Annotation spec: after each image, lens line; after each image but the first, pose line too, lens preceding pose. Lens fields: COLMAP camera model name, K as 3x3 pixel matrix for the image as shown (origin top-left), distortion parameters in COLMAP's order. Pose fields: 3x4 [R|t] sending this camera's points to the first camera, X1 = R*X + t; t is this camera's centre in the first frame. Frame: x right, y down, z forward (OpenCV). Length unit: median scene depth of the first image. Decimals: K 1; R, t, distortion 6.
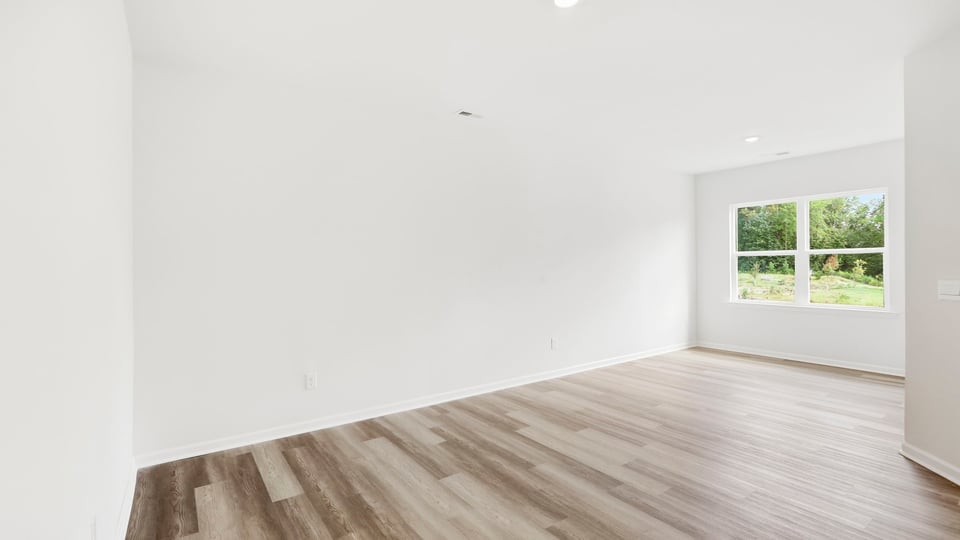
lens RADIAL K [[437.8, 0, 476.6], [0, 437.8, 259.5], [0, 0, 1]] dist [-0.001558, 0.000089]
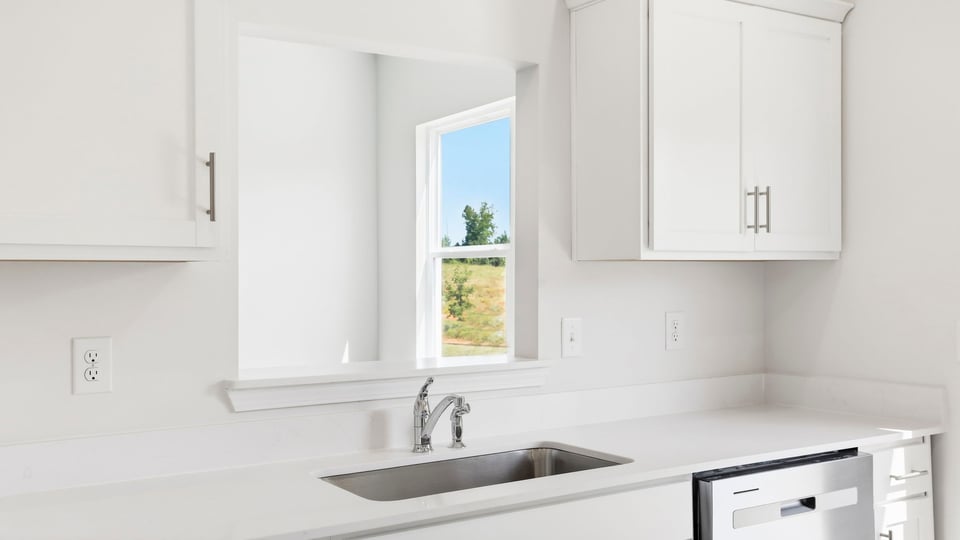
lens RADIAL K [[912.1, 0, 480.8], [0, 912.1, 285.7], [0, 0, 1]] dist [0.043881, 0.016715]
pose [[0.998548, -0.001712, -0.053846, 0.744743], [0.002846, 0.999776, 0.020984, -0.002076], [0.053798, -0.021107, 0.998329, 0.220606]]
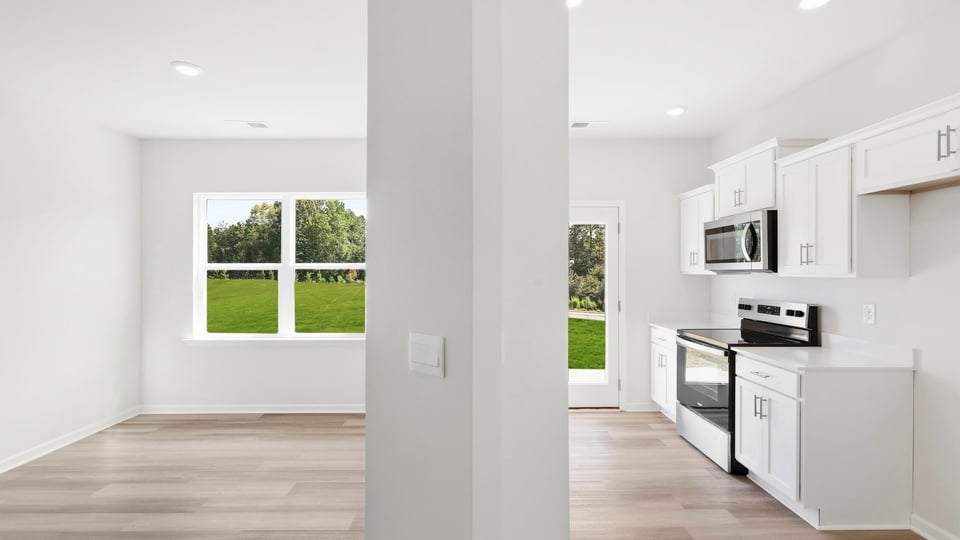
lens RADIAL K [[432.5, 0, 477.0], [0, 432.5, 271.8], [0, 0, 1]] dist [-0.001279, 0.000054]
pose [[0.573543, 0.002721, 0.819171, 0.318773], [-0.007430, 0.999971, 0.001881, -0.011377], [-0.819142, -0.007165, 0.573546, 0.298532]]
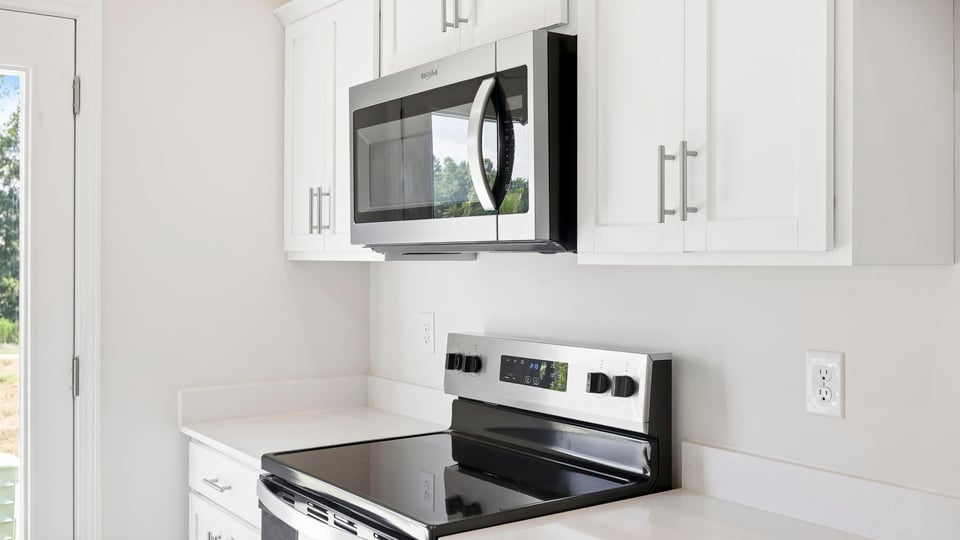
lens RADIAL K [[937.0, 0, 483.3], [0, 937.0, 259.1], [0, 0, 1]] dist [-0.006523, -0.002615]
pose [[-0.011651, 0.006876, 0.999908, 0.610252], [-0.010629, 0.999919, -0.007000, -0.007054], [-0.999876, -0.010710, -0.011577, 0.334496]]
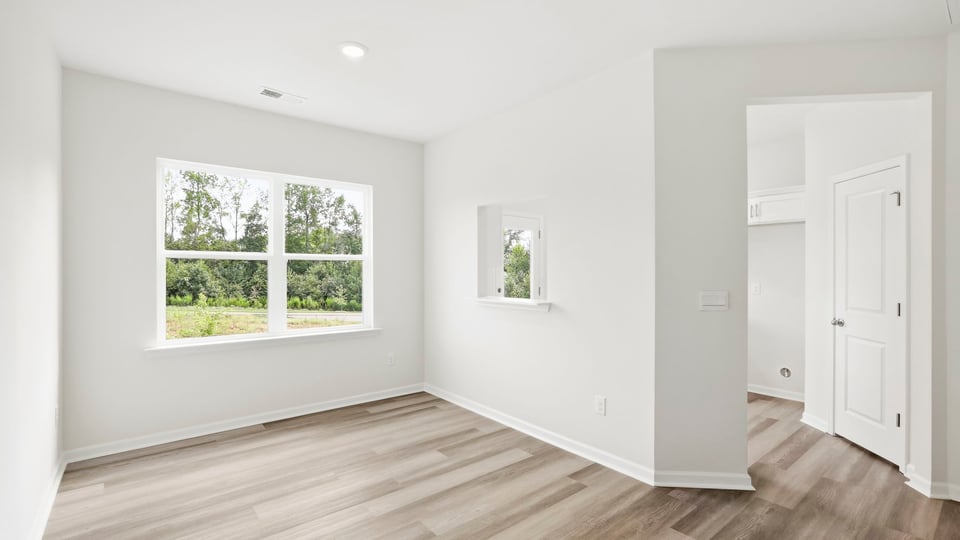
lens RADIAL K [[434.7, 0, 481.2], [0, 434.7, 273.1], [0, 0, 1]] dist [-0.003621, 0.000272]
pose [[-0.071729, -0.001238, 0.997423, 0.054666], [-0.009667, 0.999953, 0.000546, 0.004959], [-0.997377, -0.009603, -0.071738, 0.722554]]
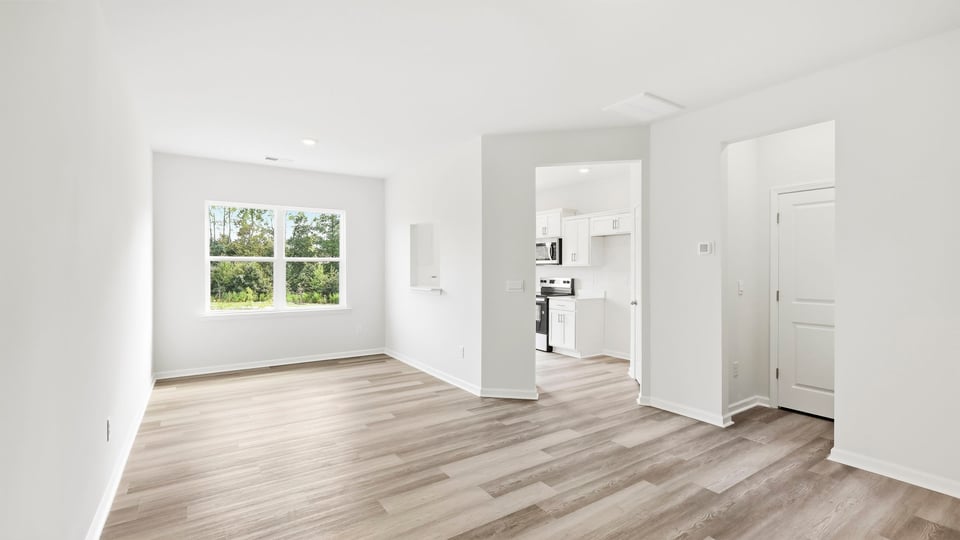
lens RADIAL K [[434.7, 0, 481.2], [0, 434.7, 273.1], [0, 0, 1]] dist [-0.003621, 0.000272]
pose [[0.024177, -0.006095, 0.999689, -0.265502], [-0.008835, 0.999941, 0.006311, 0.004798], [-0.999669, -0.008985, 0.024121, 0.490823]]
